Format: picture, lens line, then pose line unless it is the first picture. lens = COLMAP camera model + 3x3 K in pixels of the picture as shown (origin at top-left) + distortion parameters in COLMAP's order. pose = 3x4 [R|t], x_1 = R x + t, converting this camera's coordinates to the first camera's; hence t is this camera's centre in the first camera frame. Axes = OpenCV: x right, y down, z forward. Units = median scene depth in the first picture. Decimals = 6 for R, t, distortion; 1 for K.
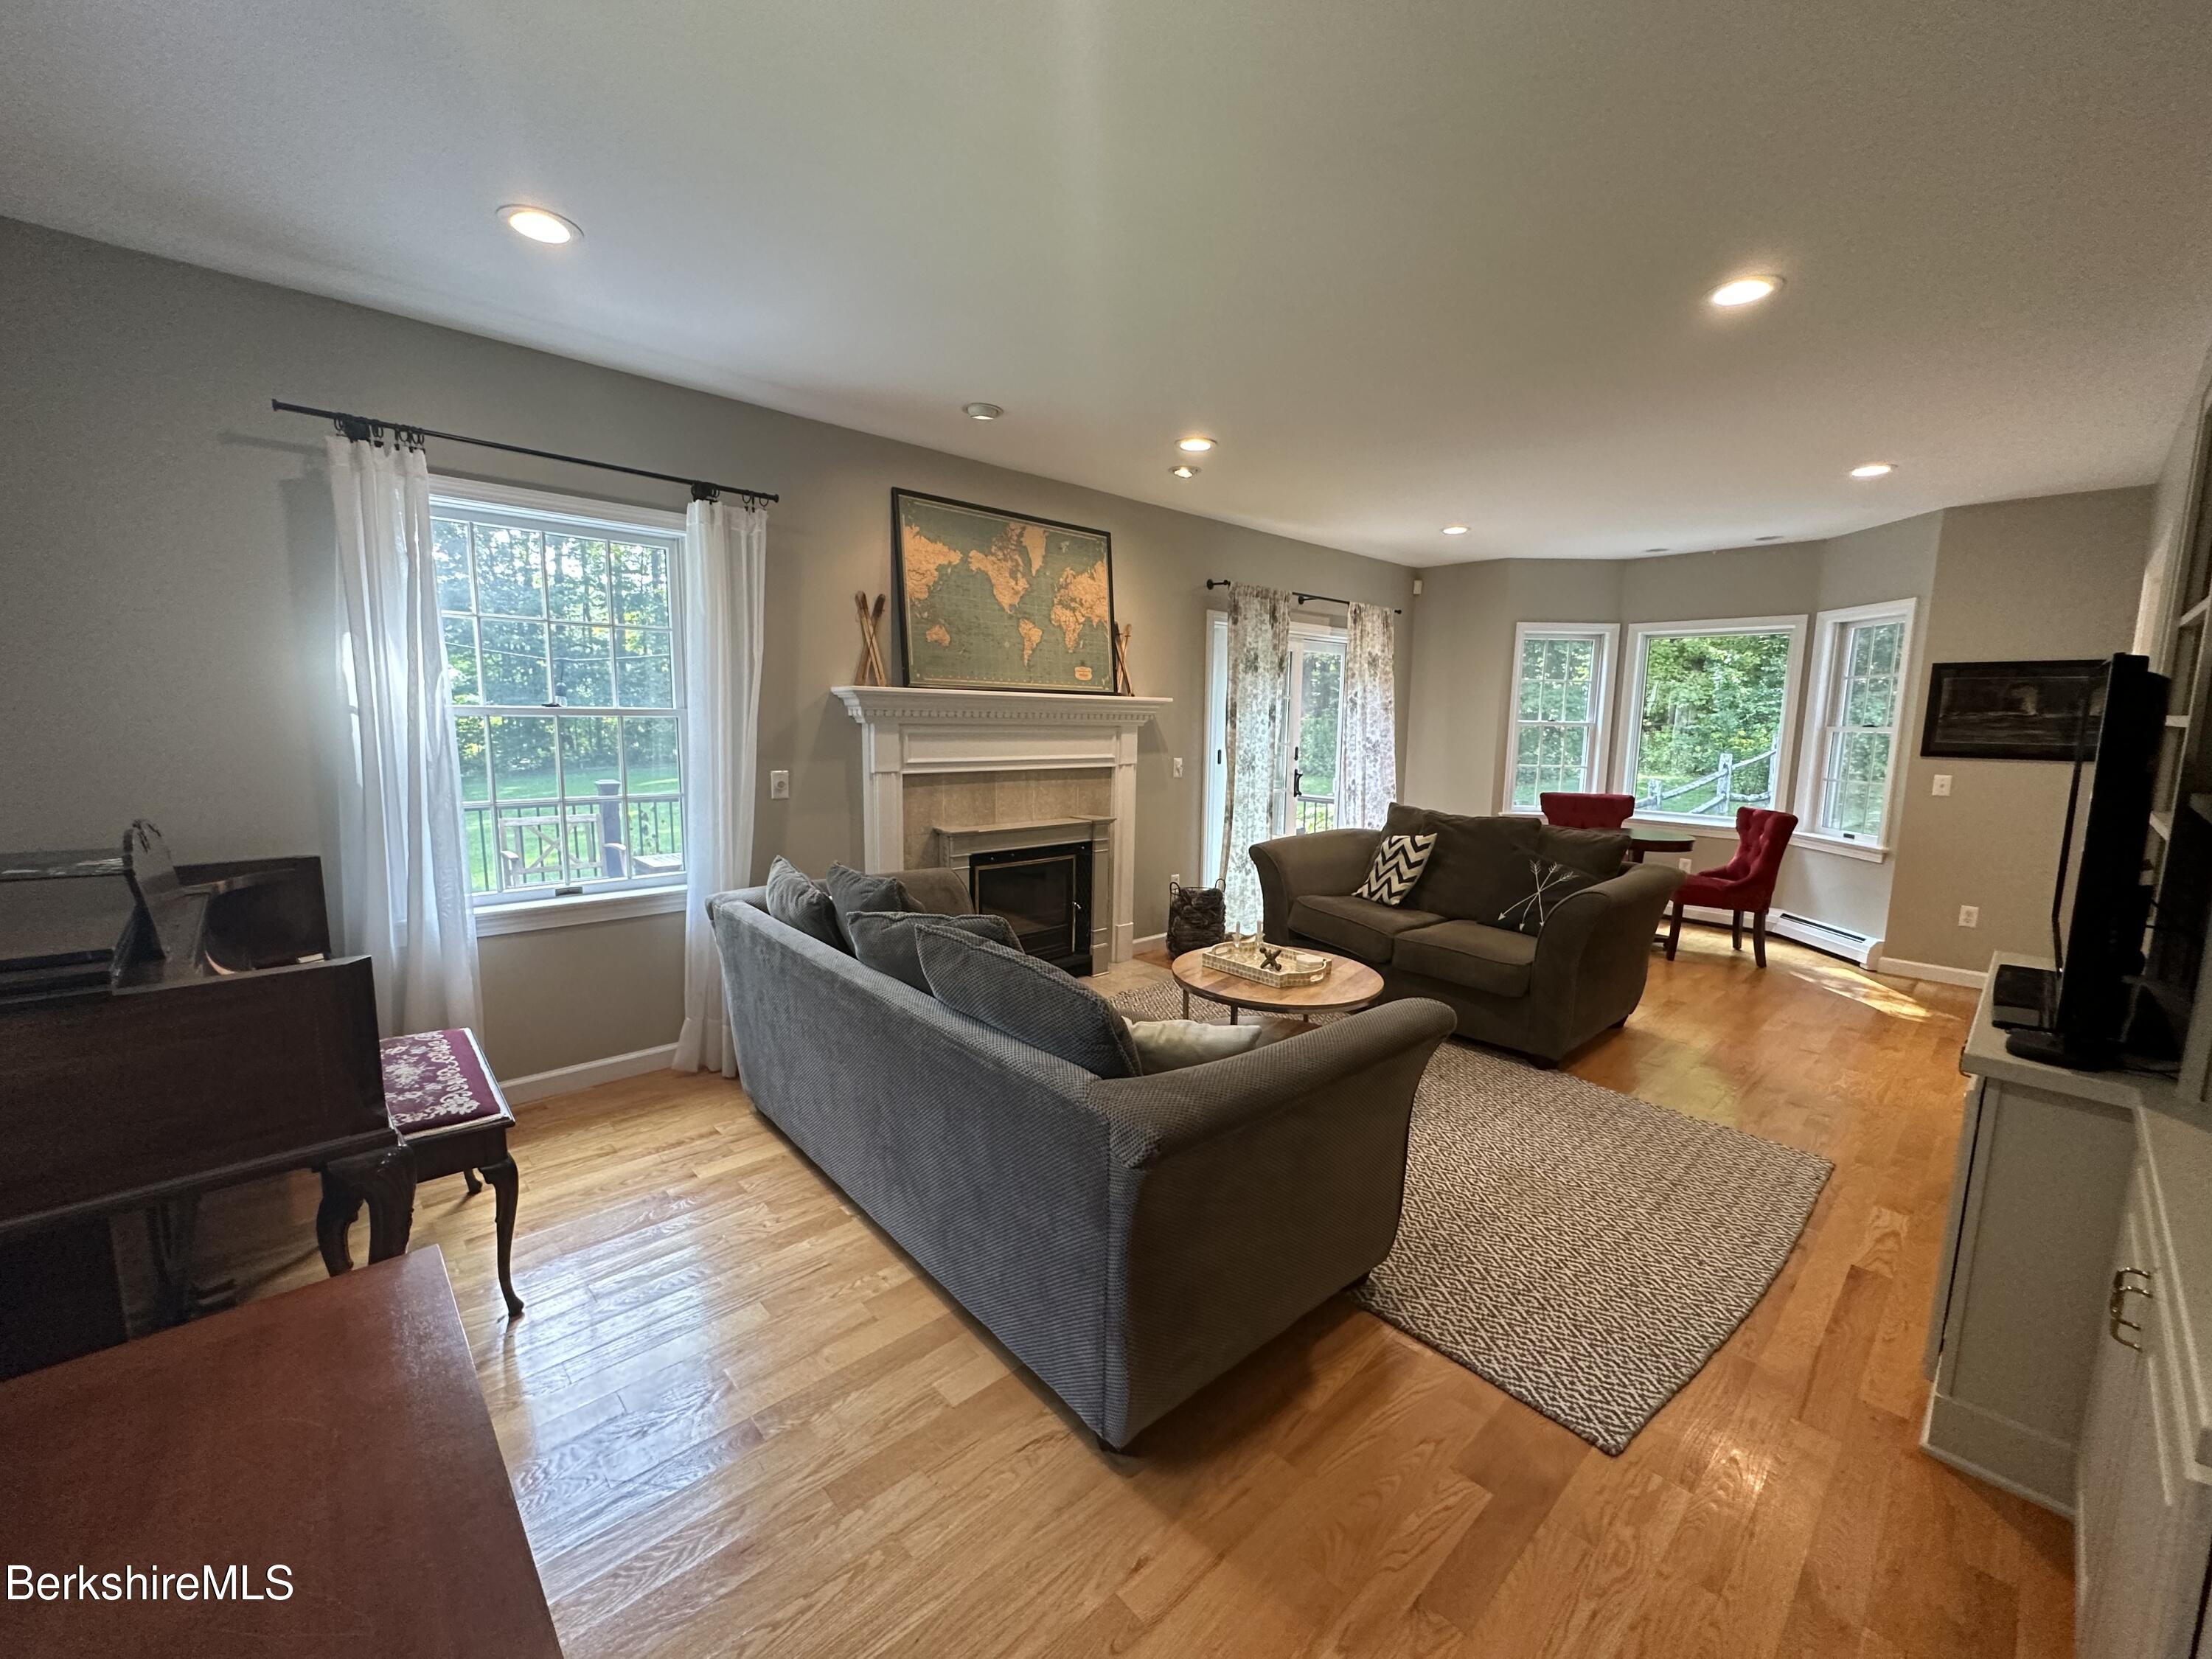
lens RADIAL K [[875.5, 0, 1106.8], [0, 875.5, 836.2], [0, 0, 1]] dist [-0.000348, -0.000252]
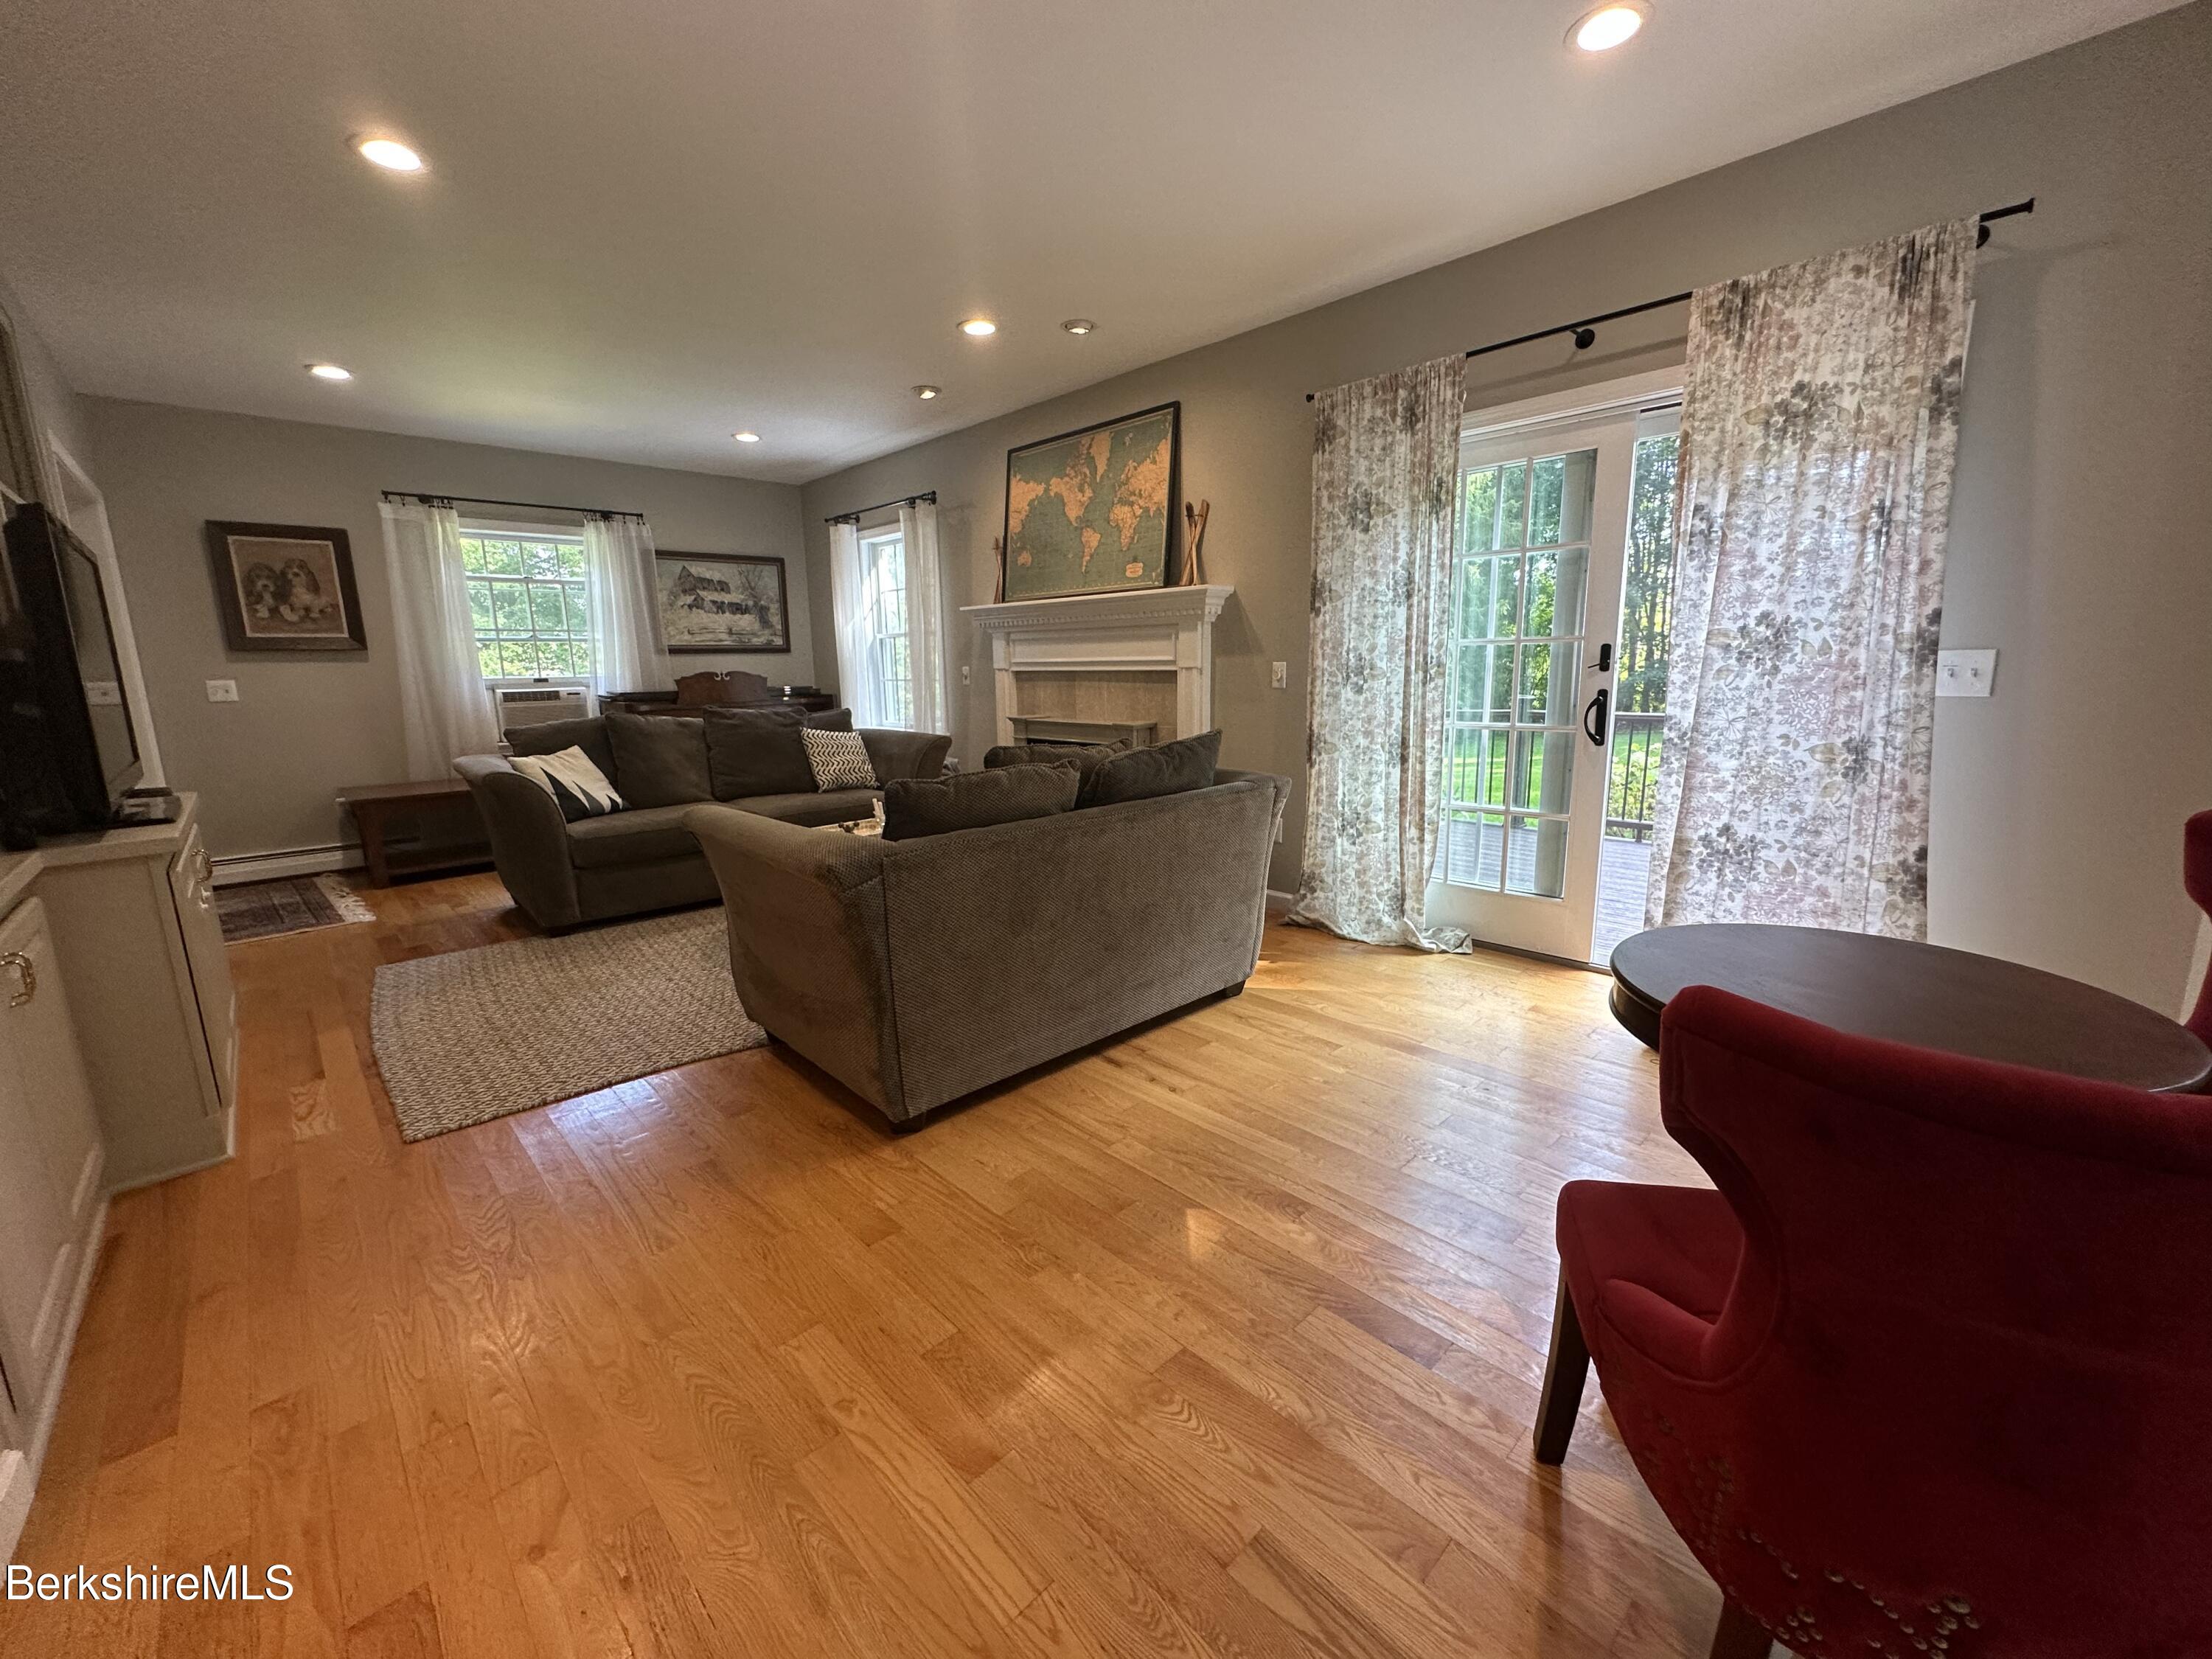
lens RADIAL K [[891.6, 0, 1106.0], [0, 891.6, 829.5], [0, 0, 1]] dist [0.001778, 0.000043]
pose [[0.018890, 0.167950, -0.985615, 1.019585], [-0.118449, 0.979224, 0.164591, -0.067494], [0.992780, 0.113636, 0.038391, 1.002451]]
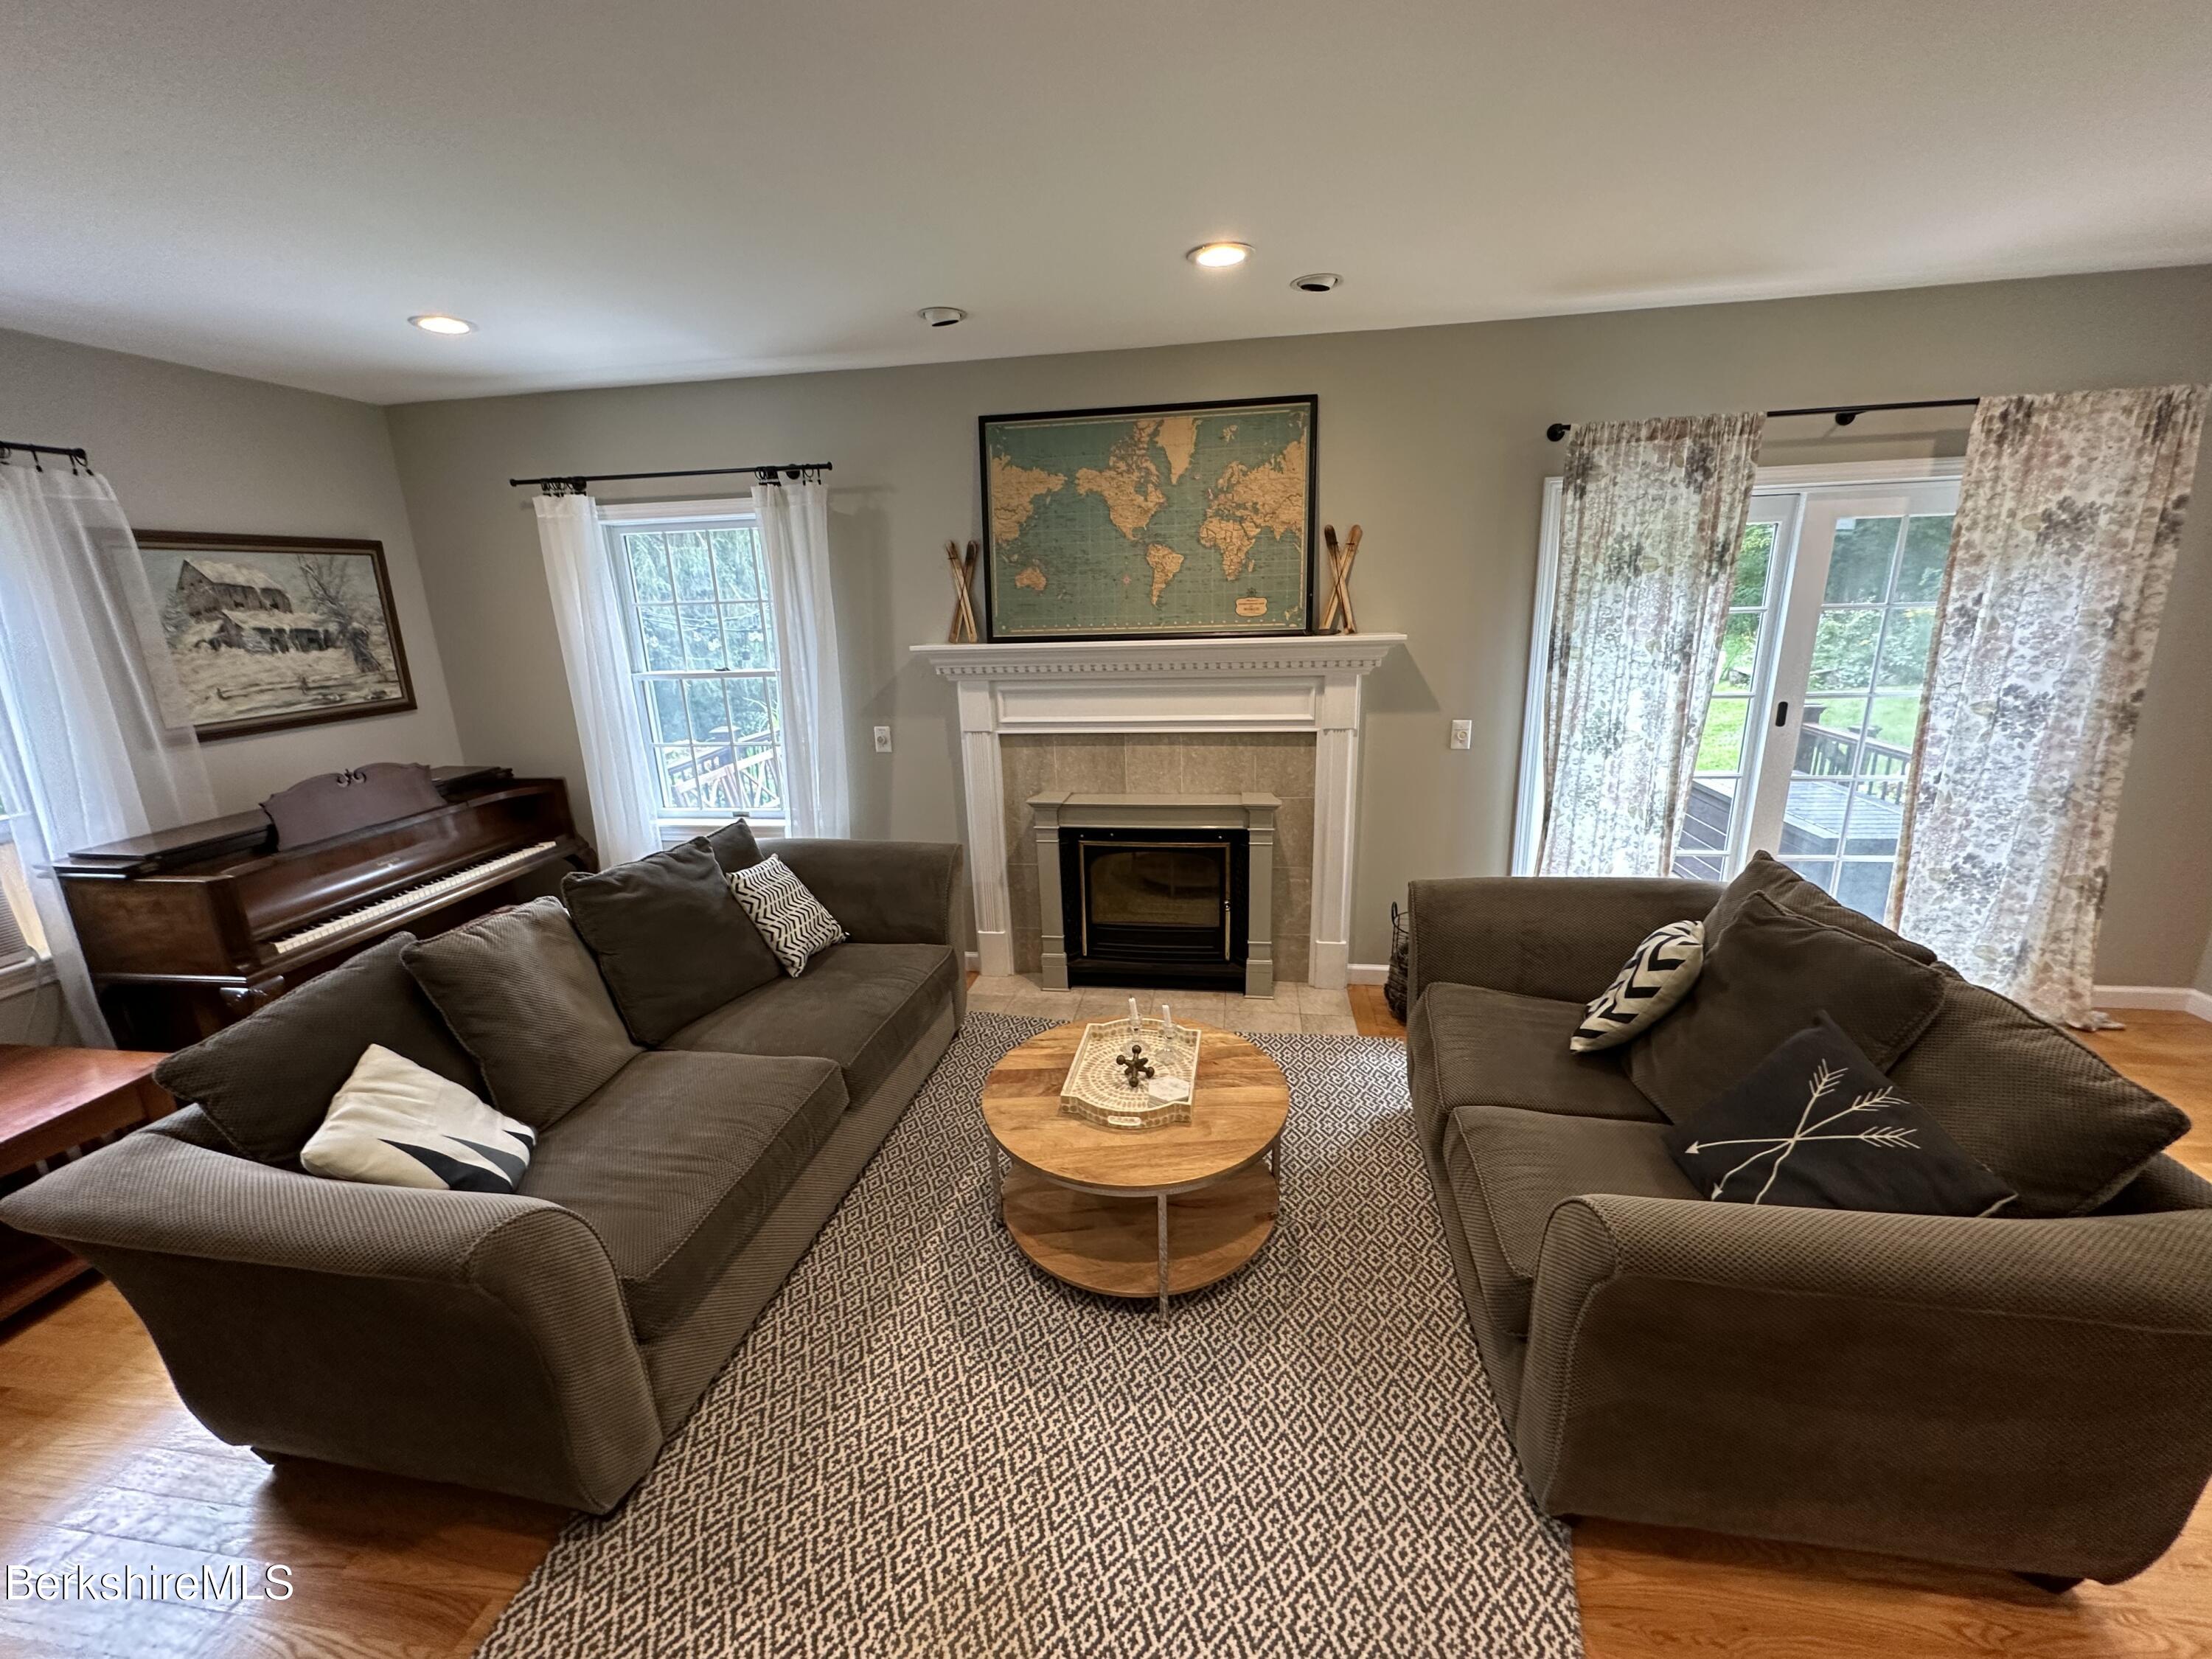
lens RADIAL K [[875.5, 0, 1106.8], [0, 875.5, 836.2], [0, 0, 1]] dist [-0.000348, -0.000252]
pose [[0.627886, 0.173599, -0.758698, 0.515379], [-0.063067, 0.982950, 0.172718, -0.119397], [0.775746, -0.060598, 0.628129, 0.441136]]
